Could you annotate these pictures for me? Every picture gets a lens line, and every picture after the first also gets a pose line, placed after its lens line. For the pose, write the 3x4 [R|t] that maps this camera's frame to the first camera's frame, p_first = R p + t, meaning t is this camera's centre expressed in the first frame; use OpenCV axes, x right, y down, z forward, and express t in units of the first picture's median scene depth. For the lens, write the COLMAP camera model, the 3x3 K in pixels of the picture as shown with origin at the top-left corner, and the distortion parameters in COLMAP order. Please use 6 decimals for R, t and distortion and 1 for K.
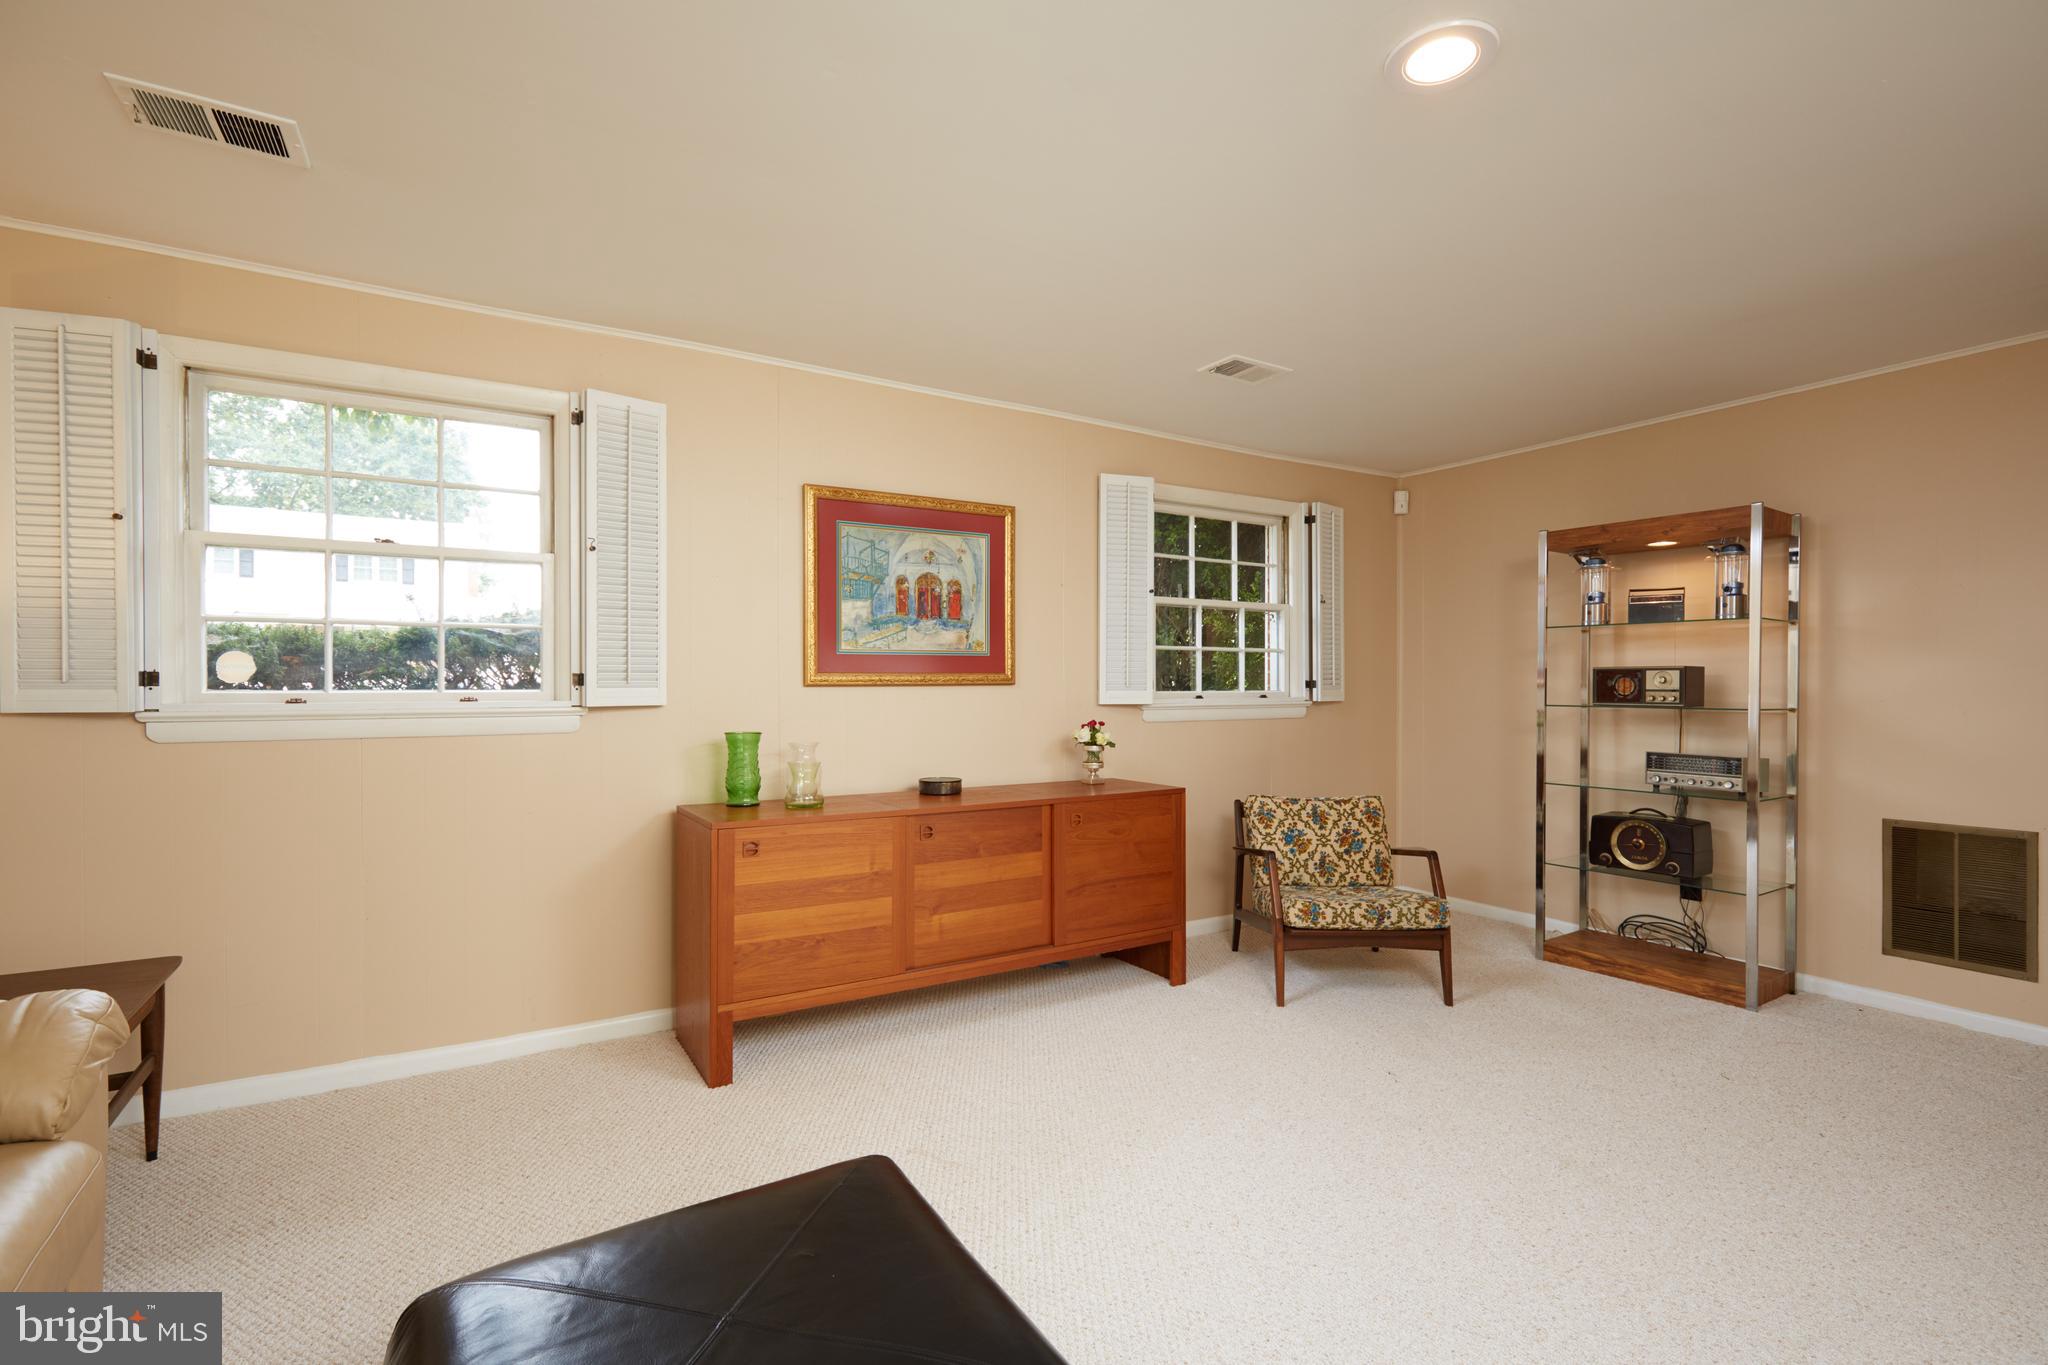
lens RADIAL K [[933.6, 0, 1024.4], [0, 933.6, 677.0], [0, 0, 1]] dist [0.001846, -0.002112]
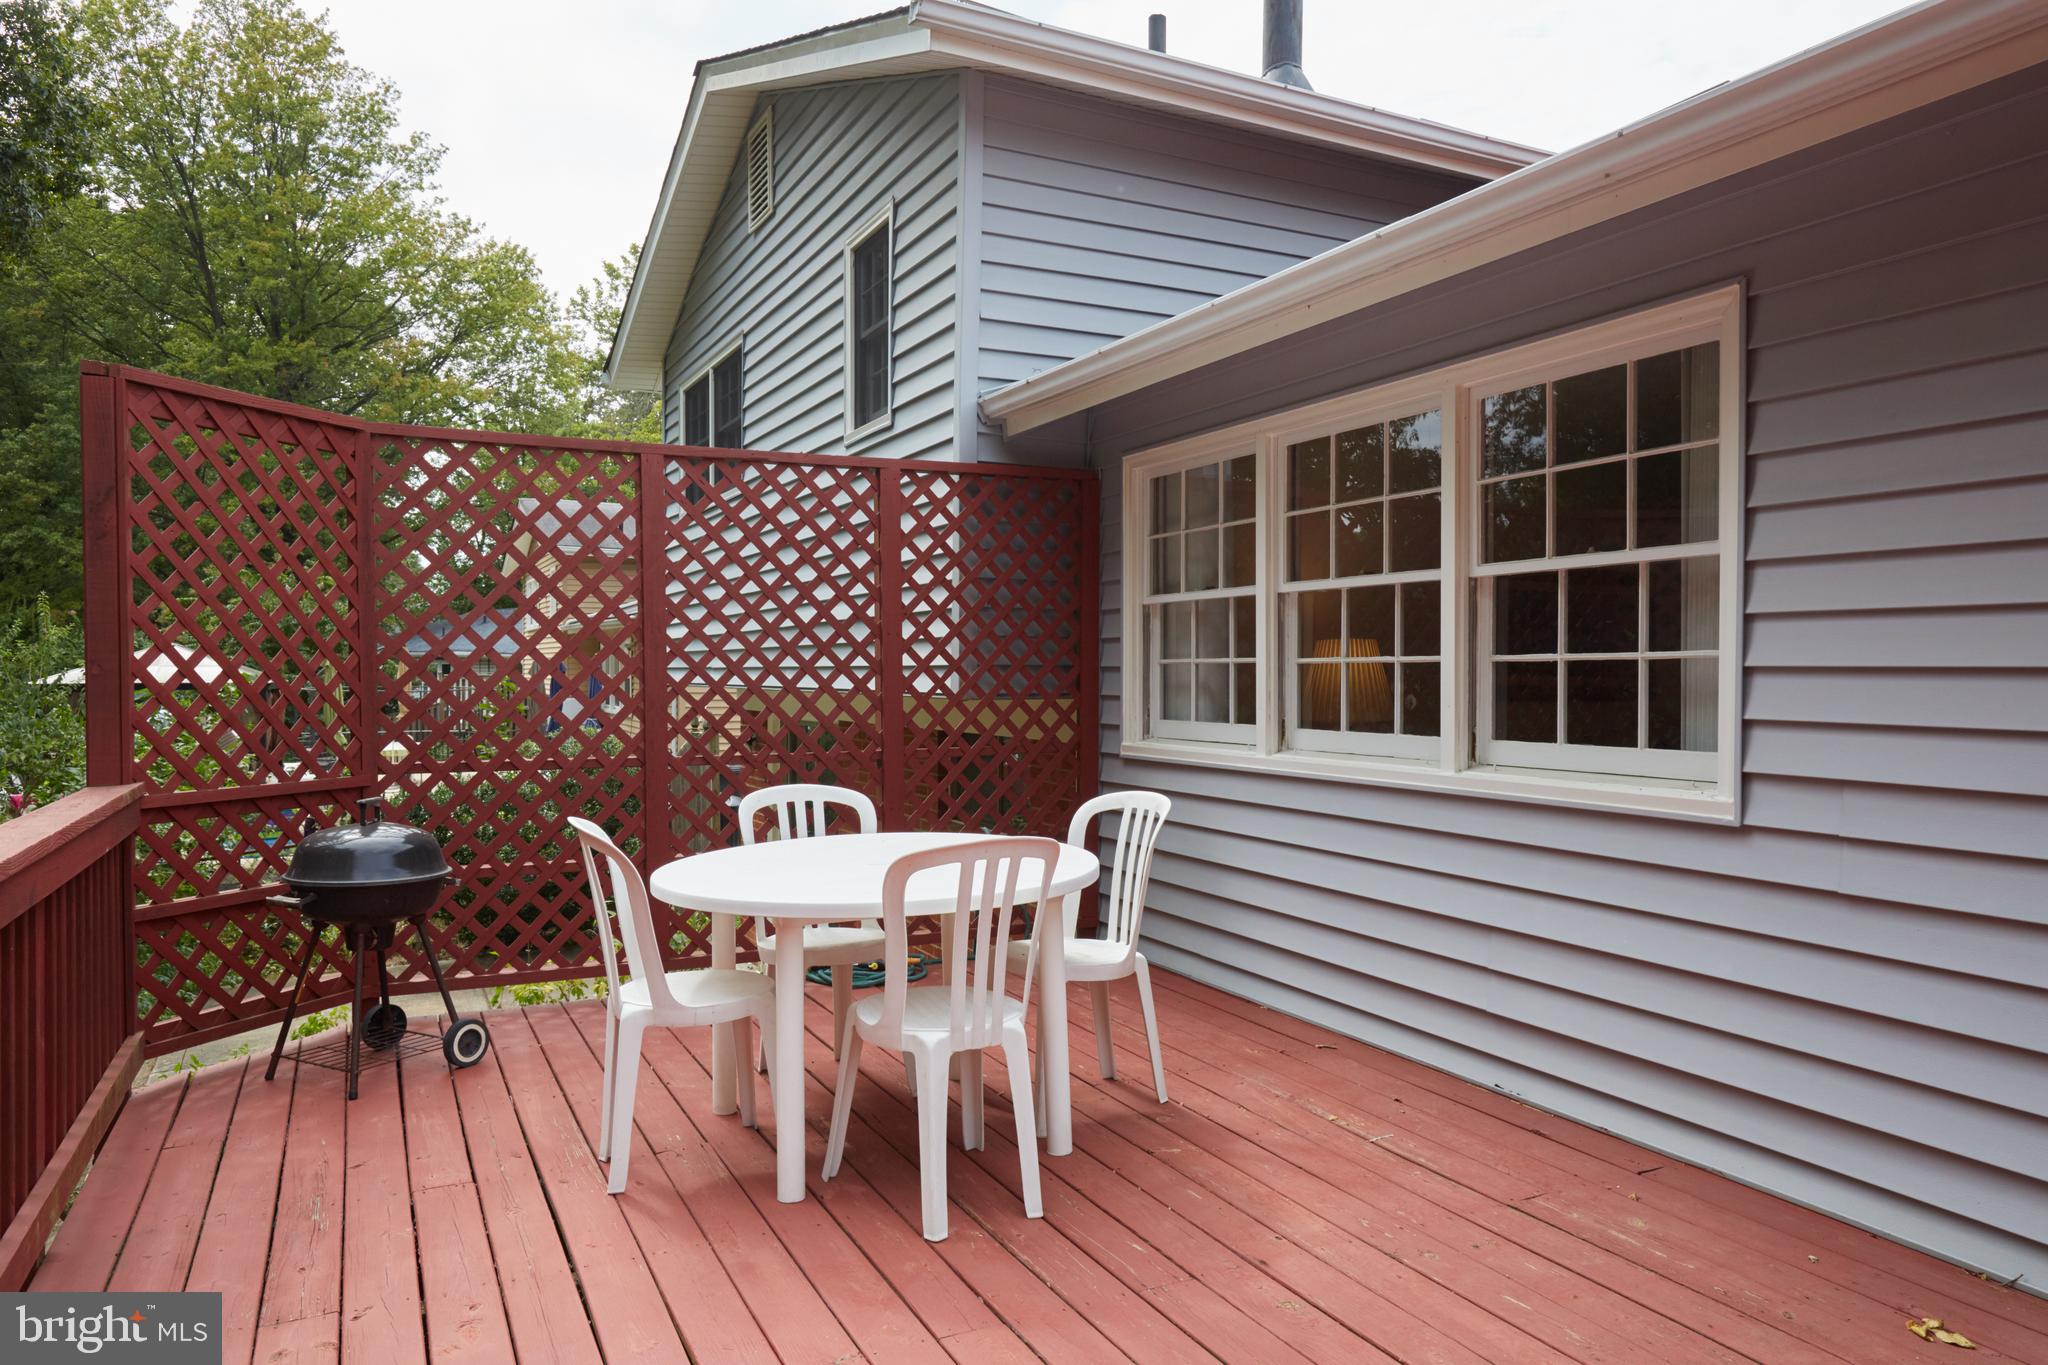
lens RADIAL K [[1363.6, 0, 1026.5], [0, 1363.6, 684.1], [0, 0, 1]] dist [-0.007219, -0.000760]
pose [[-0.084434, 0.003020, -0.996425, 0.918803], [-0.010313, 0.999939, 0.003905, -0.016692], [0.996376, 0.010605, -0.084397, 0.789861]]
